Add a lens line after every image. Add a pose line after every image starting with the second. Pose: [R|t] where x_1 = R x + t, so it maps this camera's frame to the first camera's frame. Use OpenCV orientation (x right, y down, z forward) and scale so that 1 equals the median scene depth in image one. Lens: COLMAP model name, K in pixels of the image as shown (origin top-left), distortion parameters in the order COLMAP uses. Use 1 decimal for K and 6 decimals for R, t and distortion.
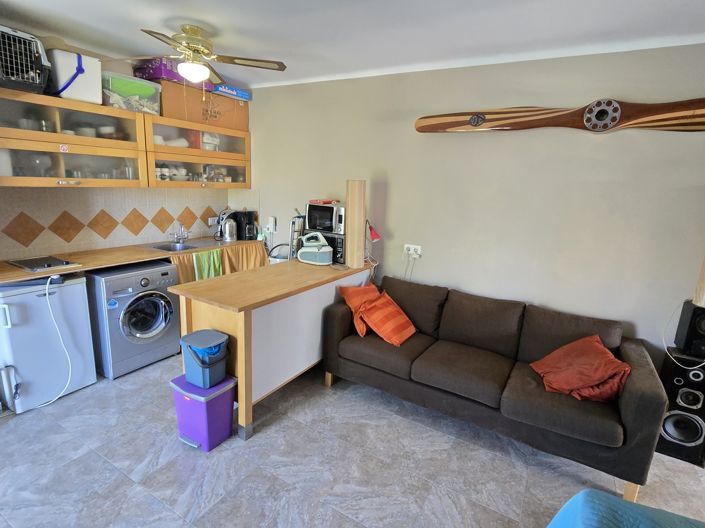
lens RADIAL K [[376.6, 0, 381.8], [0, 376.6, 257.1], [0, 0, 1]] dist [-0.006213, -0.001680]
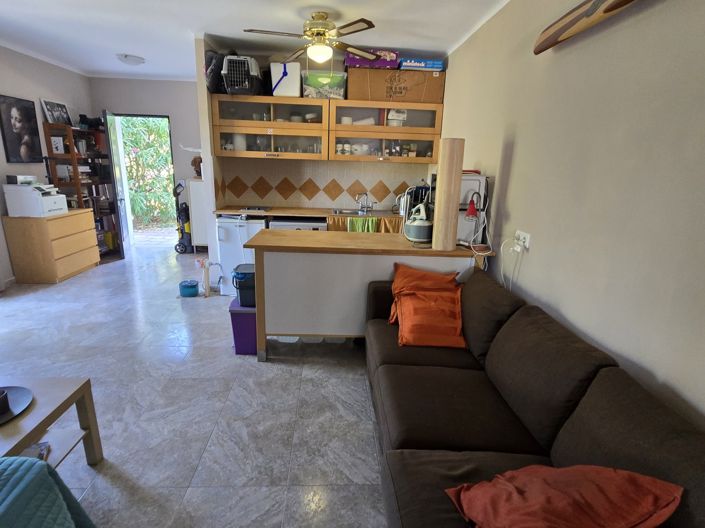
lens RADIAL K [[396.4, 0, 352.5], [0, 396.4, 264.0], [0, 0, 1]] dist [-0.001341, -0.000933]
pose [[0.505125, 0.175266, -0.845063, 0.600738], [-0.174123, 0.979723, 0.099115, 0.007275], [0.845299, 0.097079, 0.525400, 0.428047]]
